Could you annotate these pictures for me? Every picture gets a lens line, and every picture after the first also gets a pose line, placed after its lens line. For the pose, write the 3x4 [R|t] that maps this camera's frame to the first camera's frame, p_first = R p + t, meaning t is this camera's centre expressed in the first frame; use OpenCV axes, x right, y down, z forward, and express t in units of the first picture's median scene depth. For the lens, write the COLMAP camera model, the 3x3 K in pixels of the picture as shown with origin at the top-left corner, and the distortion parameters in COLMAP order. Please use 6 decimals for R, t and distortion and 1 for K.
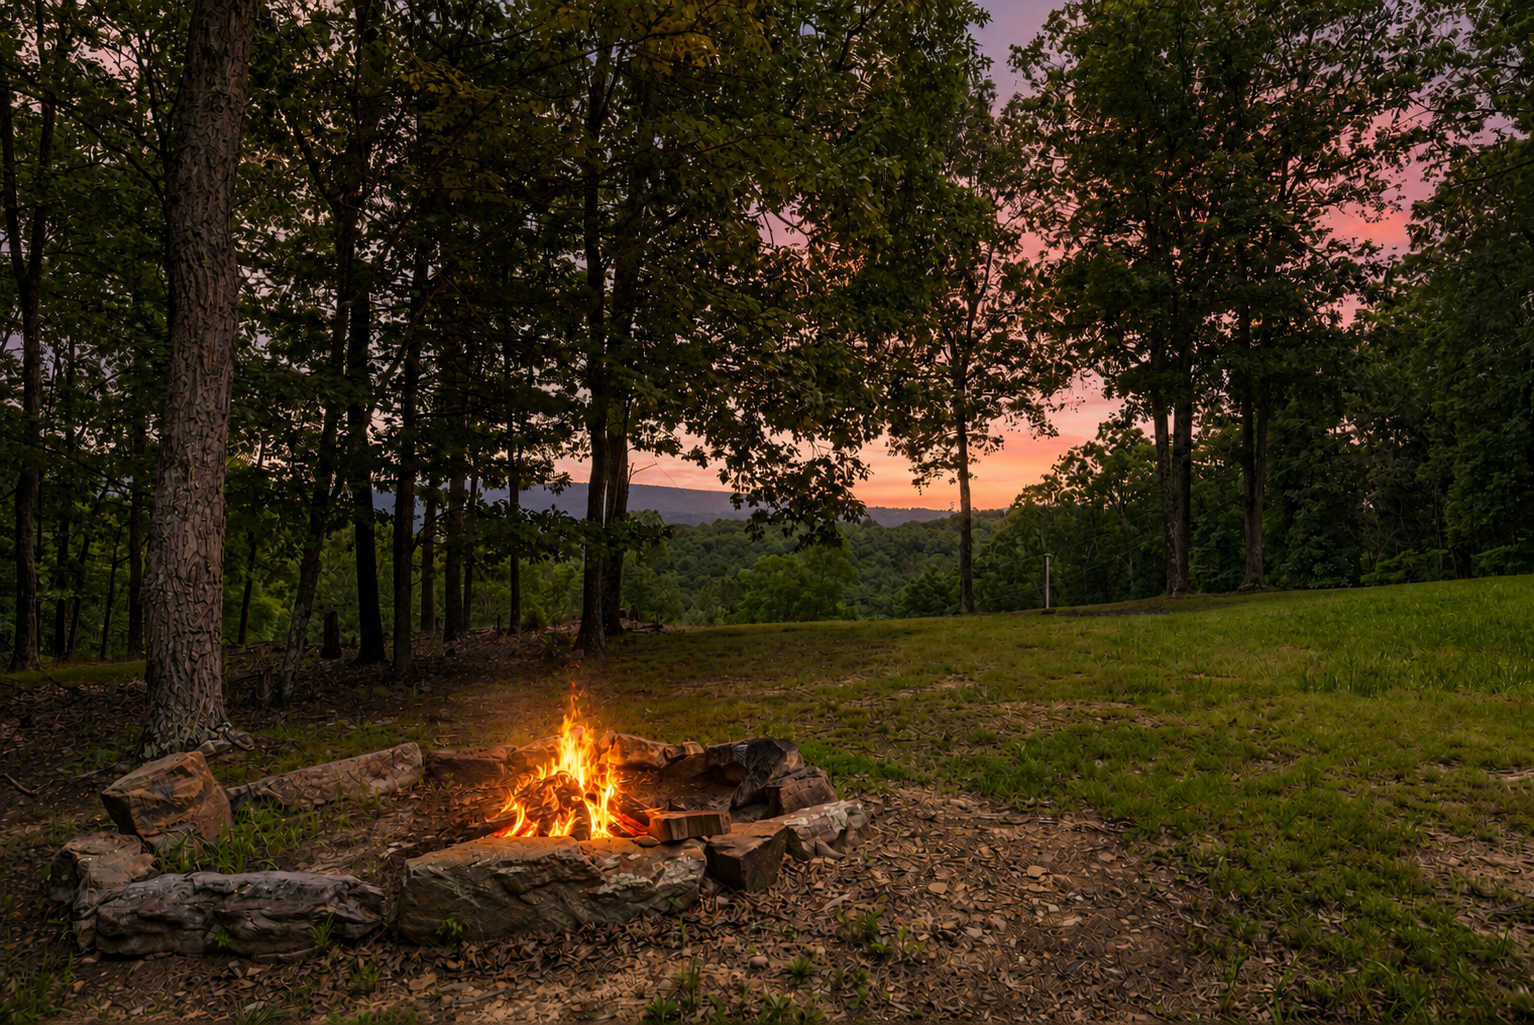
lens RADIAL K [[1035.7, 0, 764.8], [0, 1035.7, 547.4], [0, 0, 1]] dist [0.005279, 0.002683]
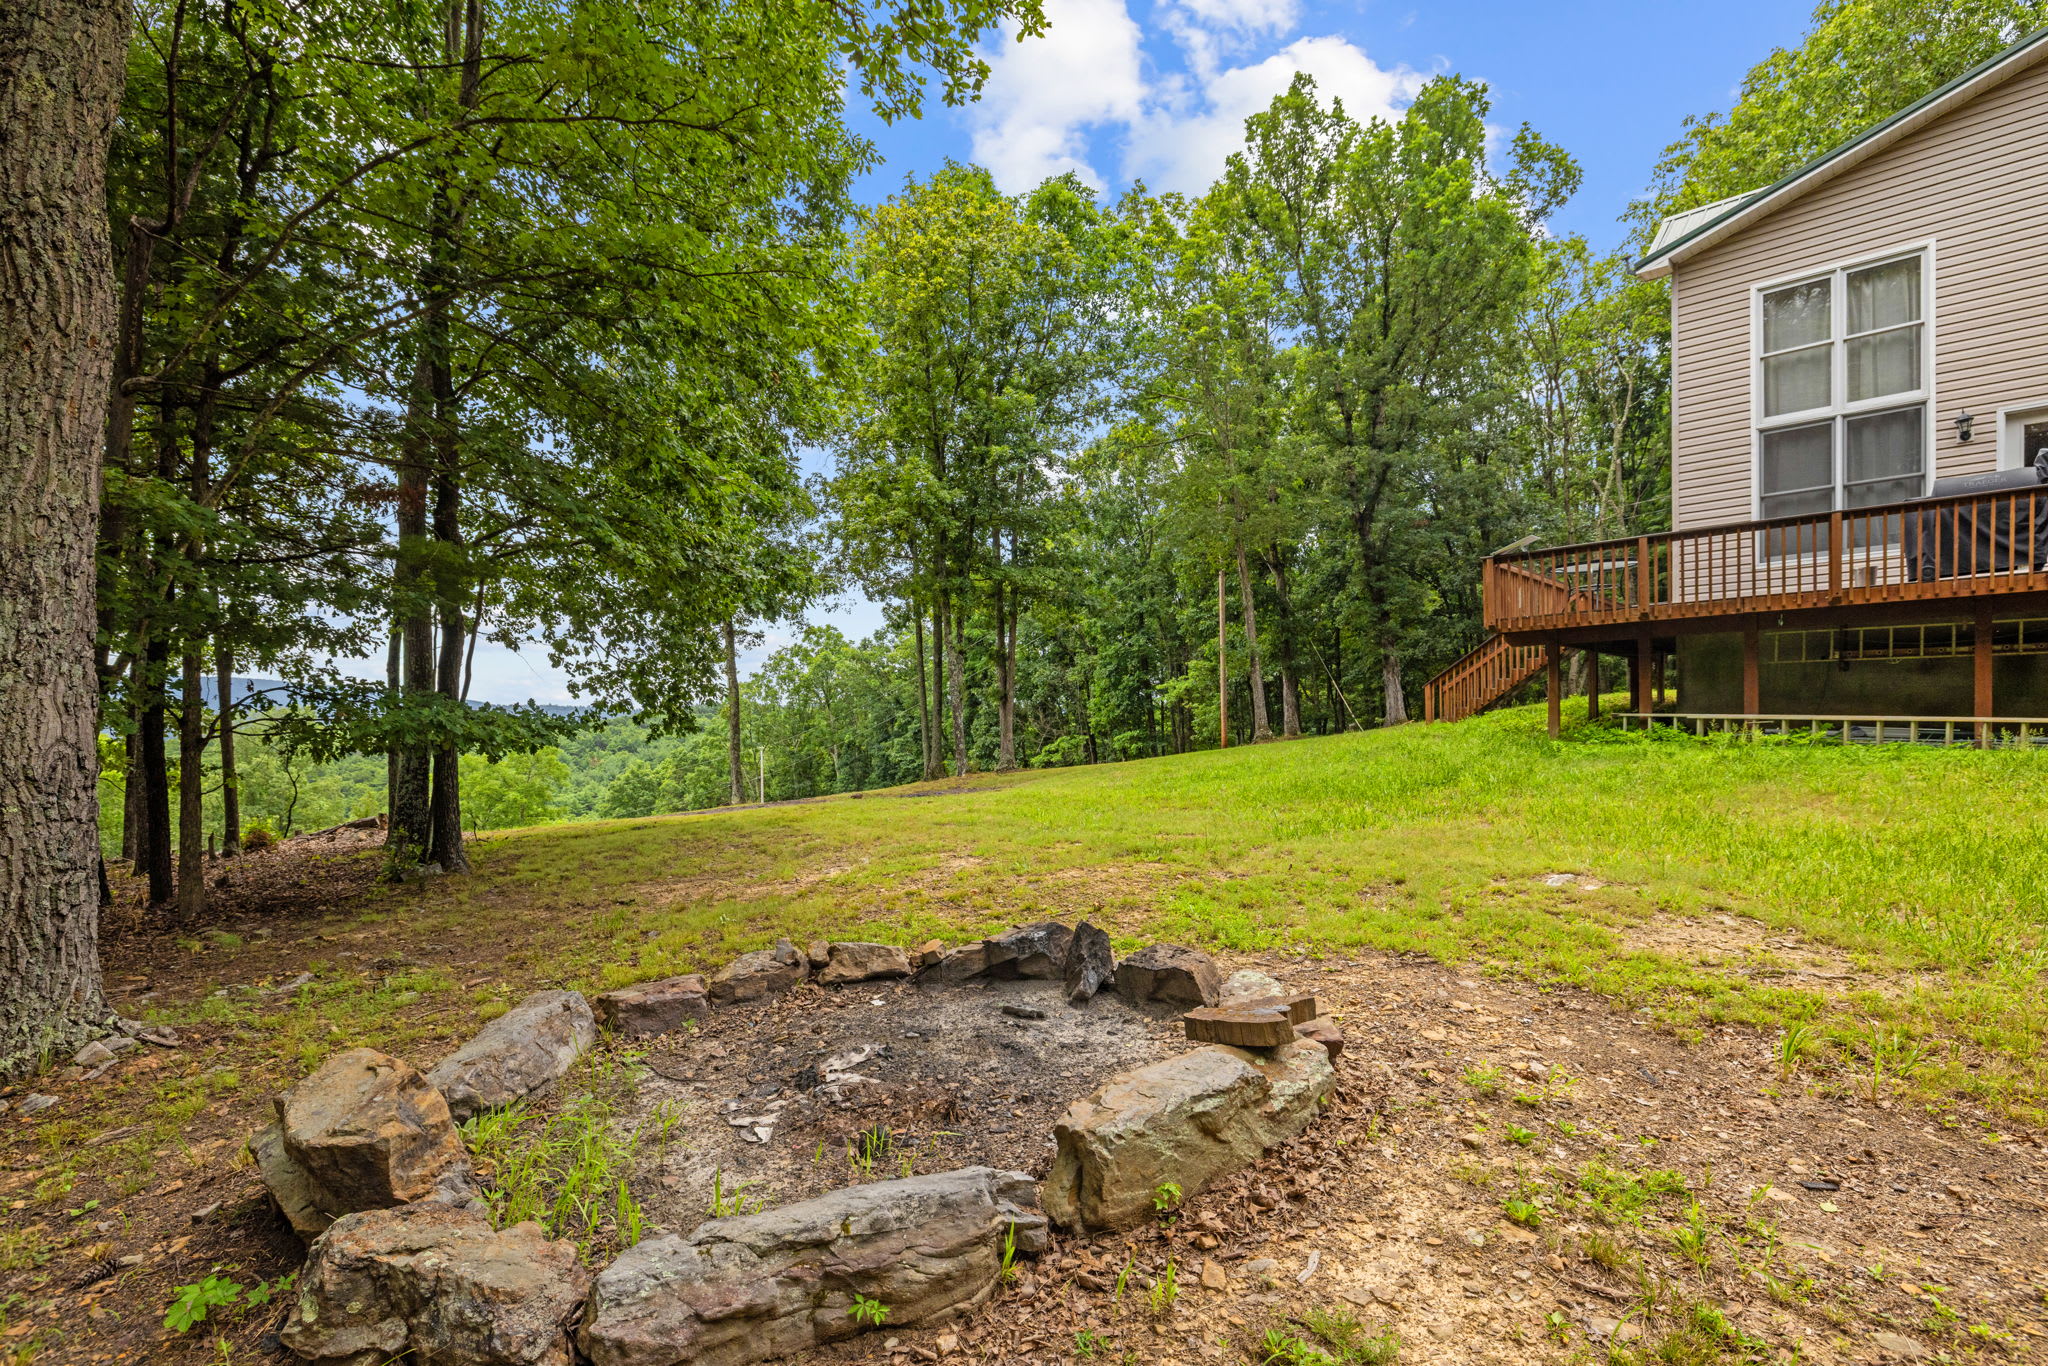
lens RADIAL K [[961.6, 0, 992.4], [0, 961.6, 769.2], [0, 0, 1]] dist [-0.000298, 0.000192]
pose [[0.852166, -0.034088, 0.522161, -0.436948], [0.020353, 0.999280, 0.032020, 0.018310], [-0.522876, -0.016659, 0.852246, 0.273048]]
